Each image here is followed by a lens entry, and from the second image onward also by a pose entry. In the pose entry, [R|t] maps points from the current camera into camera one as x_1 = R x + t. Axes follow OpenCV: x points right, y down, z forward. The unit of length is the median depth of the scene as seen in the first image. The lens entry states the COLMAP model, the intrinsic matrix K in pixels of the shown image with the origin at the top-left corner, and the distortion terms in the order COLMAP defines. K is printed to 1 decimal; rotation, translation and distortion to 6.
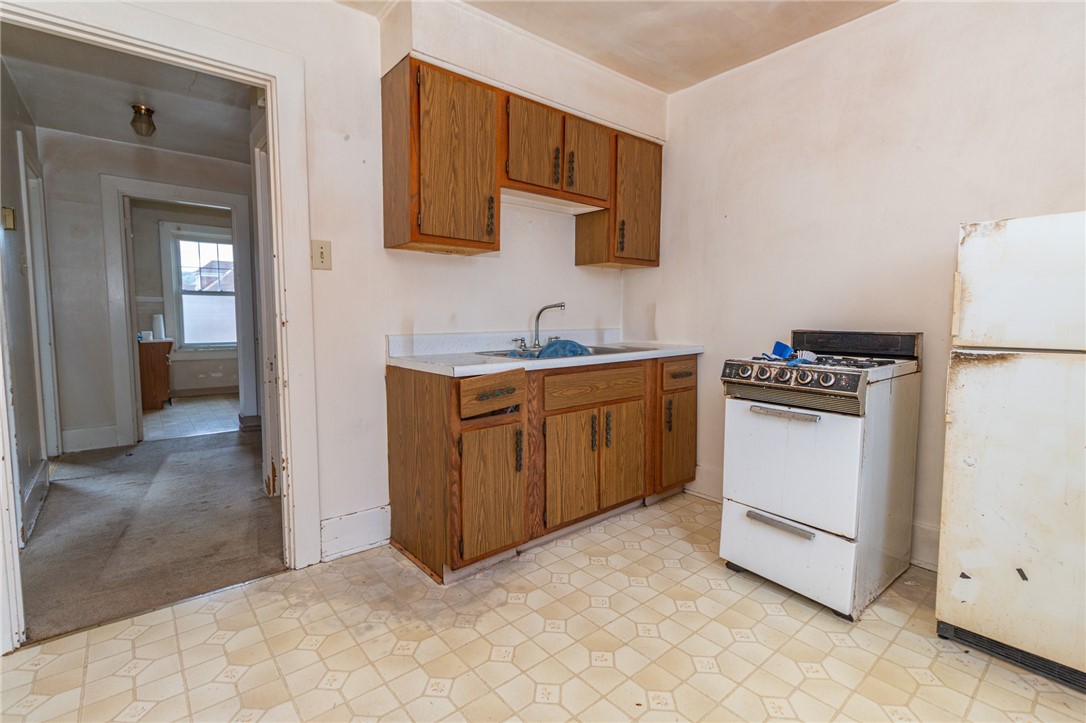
lens RADIAL K [[498.0, 0, 538.1], [0, 498.0, 359.6], [0, 0, 1]] dist [-0.002630, -0.000145]
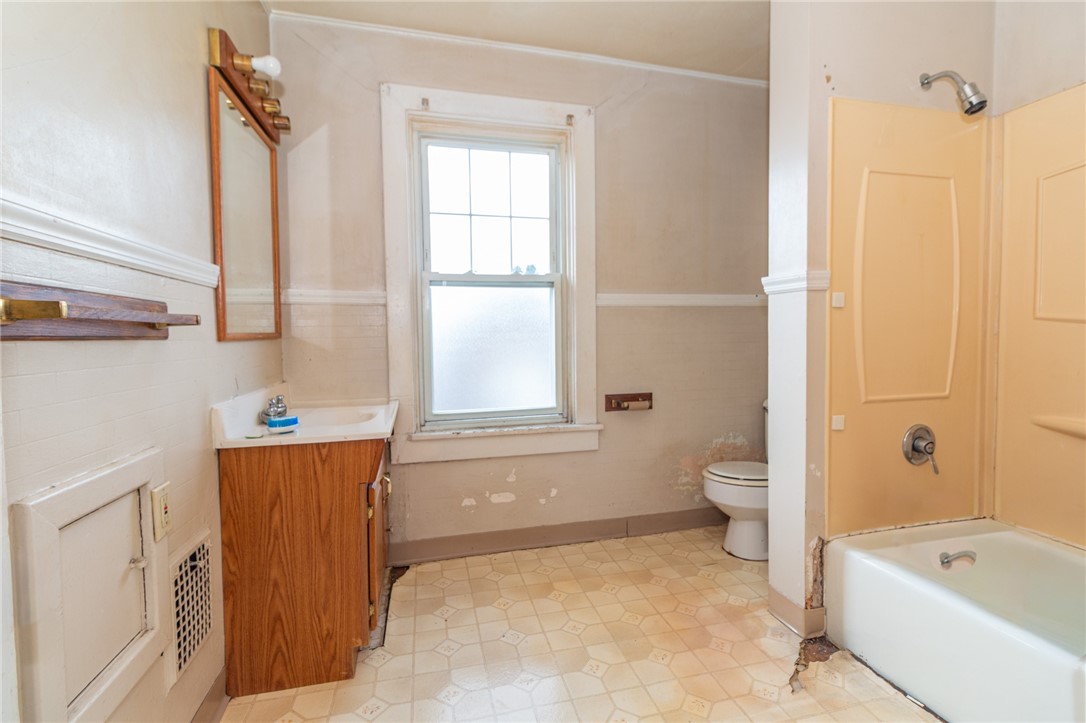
lens RADIAL K [[498.0, 0, 544.8], [0, 498.0, 363.0], [0, 0, 1]] dist [-0.002630, -0.000145]
pose [[0.907220, 0.003744, -0.420641, -0.467691], [-0.018057, 0.999385, -0.030049, -0.061656], [0.420270, 0.034857, 0.906729, 0.681597]]
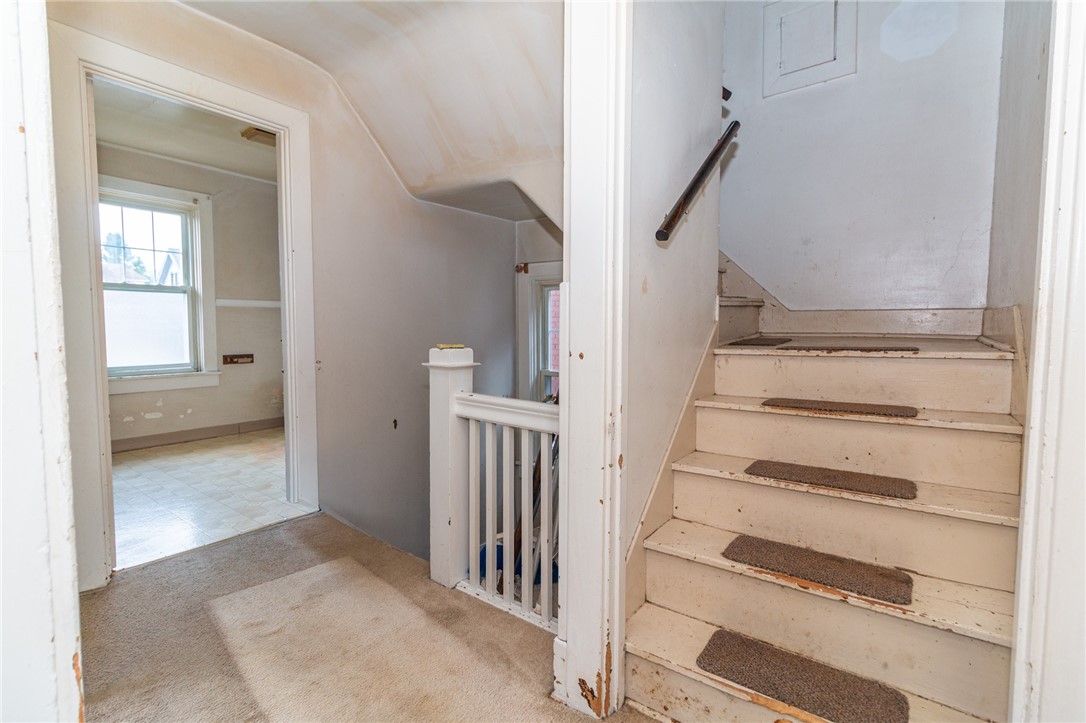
lens RADIAL K [[498.0, 0, 542.2], [0, 498.0, 362.1], [0, 0, 1]] dist [-0.002630, -0.000145]
pose [[0.967551, -0.011019, 0.252436, -0.328291], [0.013558, 0.999873, -0.008323, -0.026677], [-0.252313, 0.011476, 0.967578, 0.258388]]
